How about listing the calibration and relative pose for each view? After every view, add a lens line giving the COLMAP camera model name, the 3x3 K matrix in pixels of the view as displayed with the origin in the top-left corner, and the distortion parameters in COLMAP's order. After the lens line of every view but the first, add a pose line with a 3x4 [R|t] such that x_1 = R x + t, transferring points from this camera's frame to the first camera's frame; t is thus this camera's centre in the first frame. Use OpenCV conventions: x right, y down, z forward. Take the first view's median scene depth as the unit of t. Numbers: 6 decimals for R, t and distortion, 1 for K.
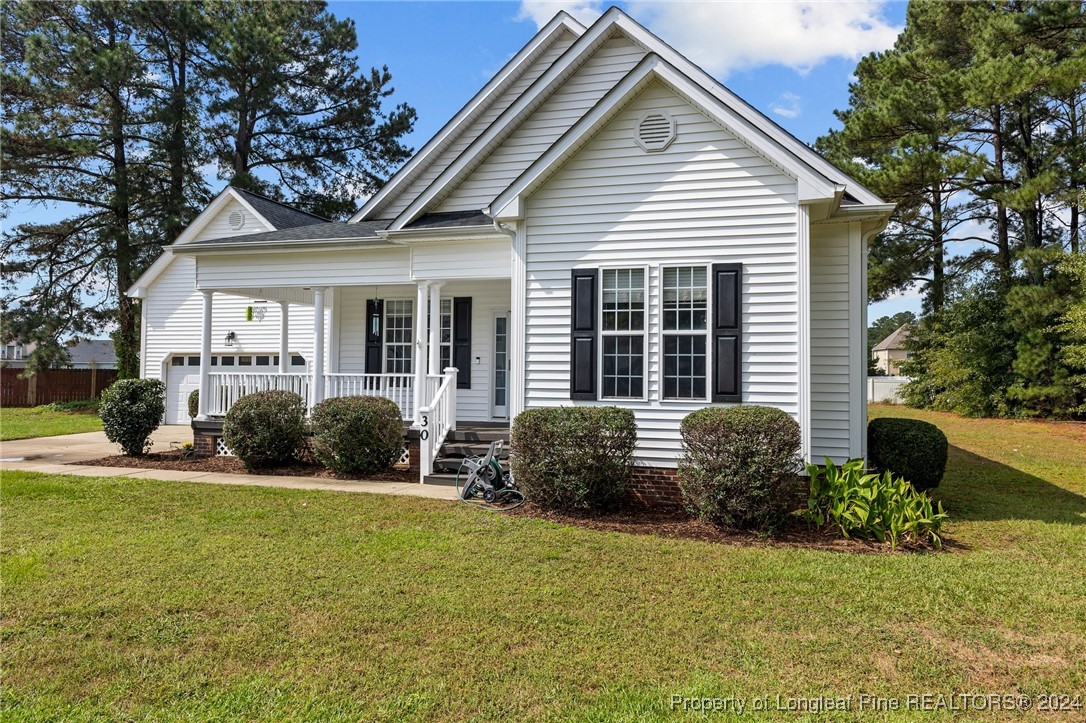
lens RADIAL K [[777.0, 0, 521.8], [0, 777.0, 341.3], [0, 0, 1]] dist [0.064257, -0.000136]
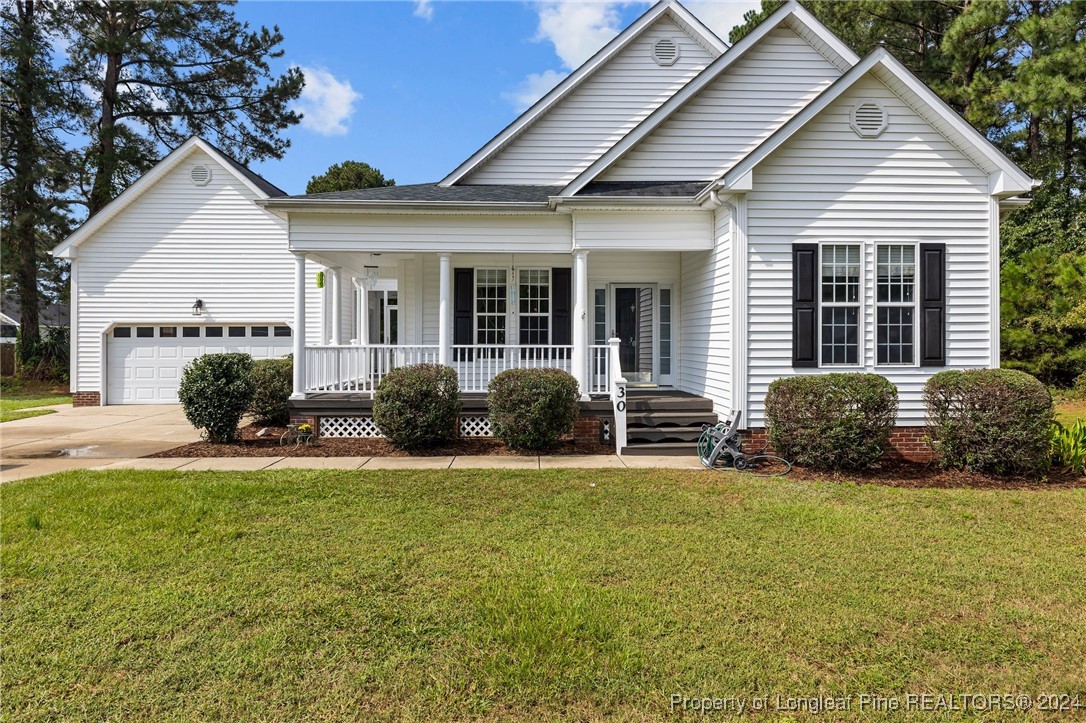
lens RADIAL K [[690.4, 0, 541.6], [0, 690.4, 338.0], [0, 0, 1]] dist [0.018723, -0.000738]
pose [[0.937551, -0.009647, 0.347714, -0.582083], [-0.003636, 0.999289, 0.037528, 0.001185], [-0.347829, -0.036448, 0.936849, 0.237398]]
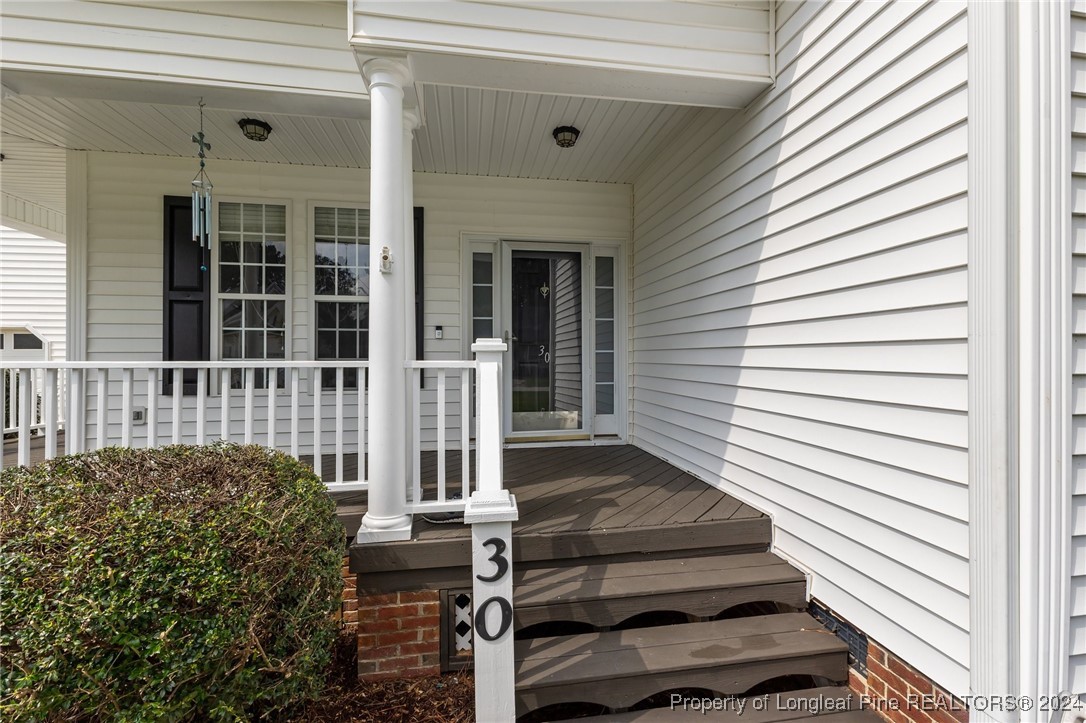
lens RADIAL K [[472.4, 0, 544.9], [0, 472.4, 356.9], [0, 0, 1]] dist [0.009458, 0.000182]
pose [[0.885805, -0.011906, 0.463905, -0.196284], [-0.007373, 0.999184, 0.039723, 0.039675], [-0.463999, -0.038607, 0.884994, 0.962589]]
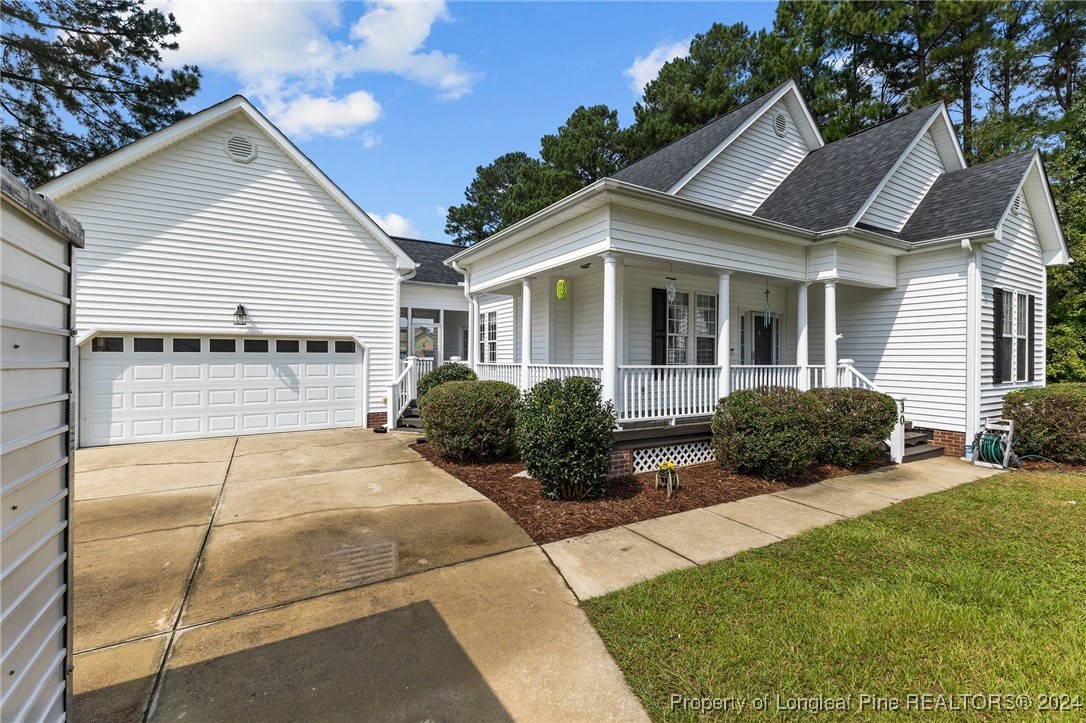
lens RADIAL K [[472.4, 0, 544.9], [0, 472.4, 356.9], [0, 0, 1]] dist [0.009458, 0.000182]
pose [[0.646909, -0.006407, 0.762540, -1.090061], [-0.030790, 0.998930, 0.034514, 0.024190], [-0.761945, -0.045806, 0.646019, 1.056533]]
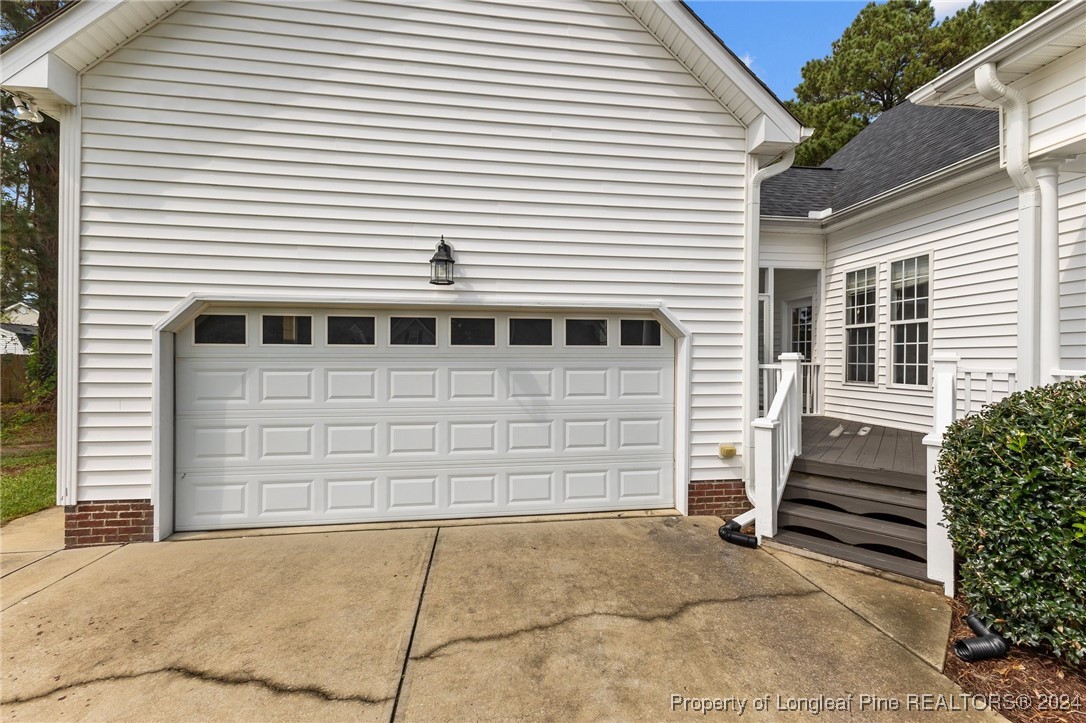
lens RADIAL K [[472.4, 0, 544.9], [0, 472.4, 356.9], [0, 0, 1]] dist [0.009458, 0.000182]
pose [[0.893675, -0.005302, 0.448683, -0.882406], [-0.015196, 0.998999, 0.042072, 0.057590], [-0.448457, -0.044417, 0.892700, 1.673047]]
